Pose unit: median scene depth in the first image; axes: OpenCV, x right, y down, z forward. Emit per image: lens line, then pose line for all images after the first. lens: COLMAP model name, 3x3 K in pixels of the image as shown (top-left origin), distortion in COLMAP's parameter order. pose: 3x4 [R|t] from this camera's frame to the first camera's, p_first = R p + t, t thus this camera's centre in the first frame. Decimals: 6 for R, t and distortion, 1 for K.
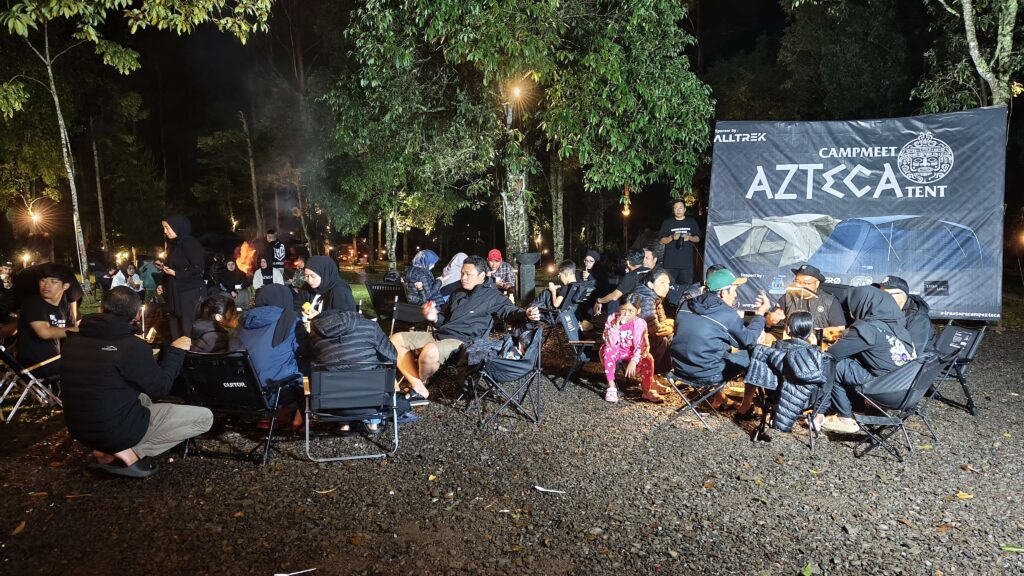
lens RADIAL K [[679.3, 0, 495.2], [0, 679.3, 294.9], [0, 0, 1]] dist [0.024470, -0.013570]
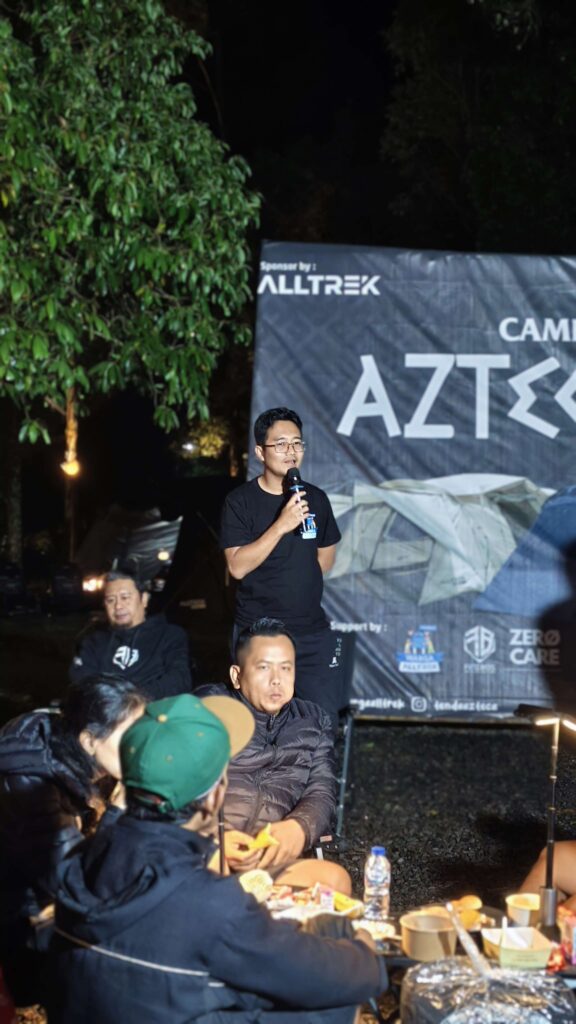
lens RADIAL K [[1495.3, 0, 287.8], [0, 1495.3, 505.4], [0, 0, 1]] dist [0.000353, 0.000000]
pose [[0.947666, 0.001679, 0.319260, 0.060524], [0.028140, 0.995655, -0.088766, -0.023440], [-0.318022, 0.093104, 0.943501, 0.188998]]
